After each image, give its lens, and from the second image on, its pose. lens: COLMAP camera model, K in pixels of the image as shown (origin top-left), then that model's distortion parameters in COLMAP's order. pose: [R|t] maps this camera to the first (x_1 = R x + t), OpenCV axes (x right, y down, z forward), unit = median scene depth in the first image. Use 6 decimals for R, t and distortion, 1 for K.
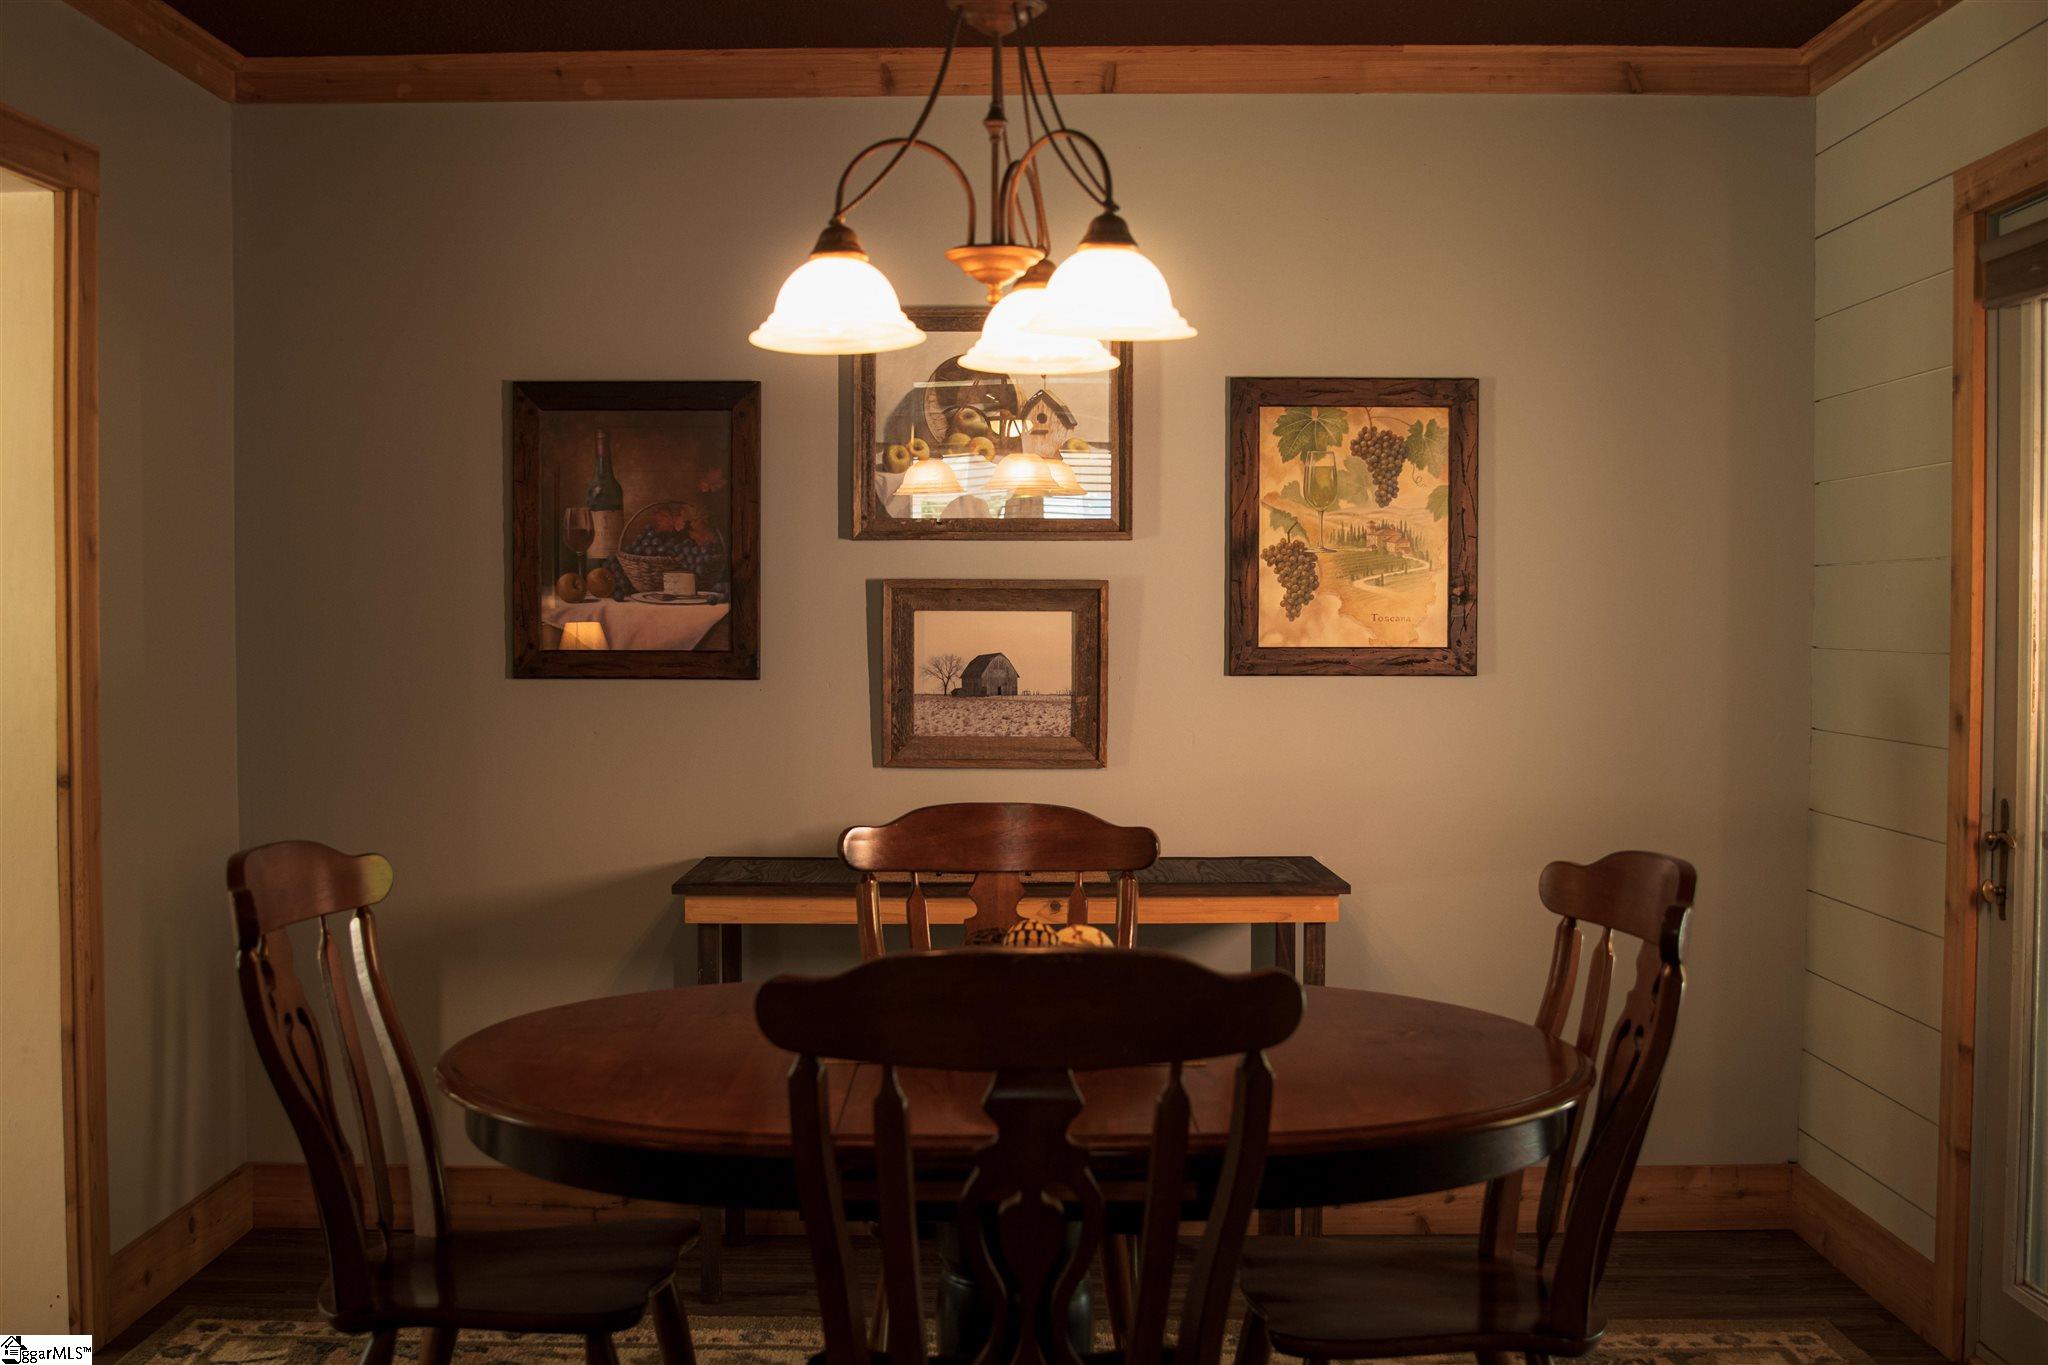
lens RADIAL K [[2299.2, 0, 982.3], [0, 2299.2, 681.6], [0, 0, 1]] dist [-0.092175, -0.005297]
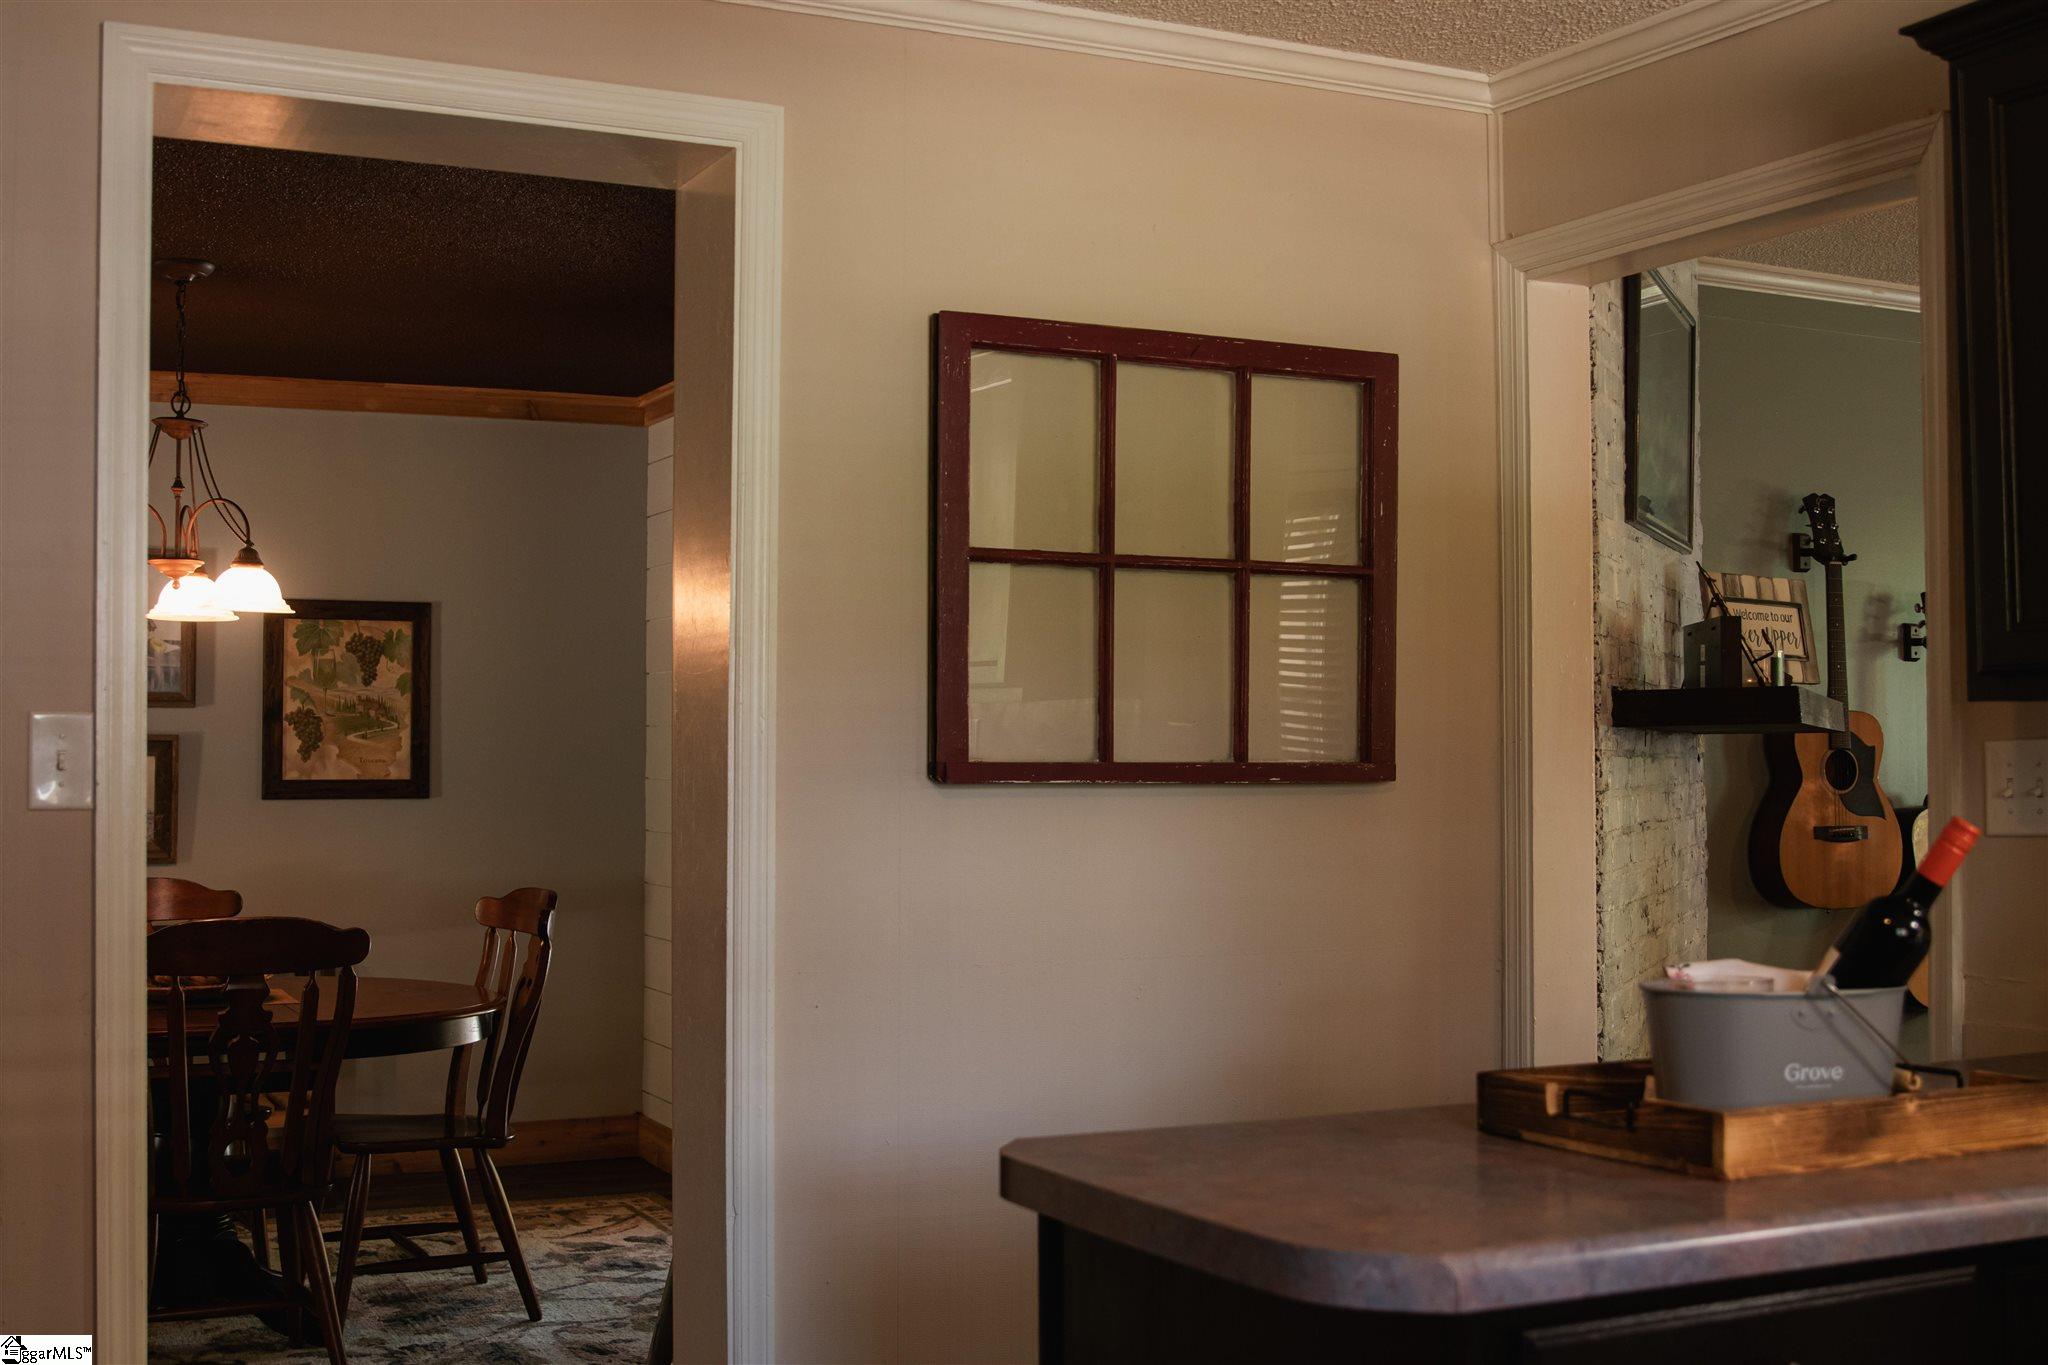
lens RADIAL K [[2299.2, 0, 982.3], [0, 2299.2, 681.6], [0, 0, 1]] dist [-0.092175, -0.005297]
pose [[0.894155, 0.012198, 0.447591, -0.135596], [0.013983, 0.998381, -0.055142, 0.008927], [-0.447539, 0.055564, 0.892537, -0.521434]]
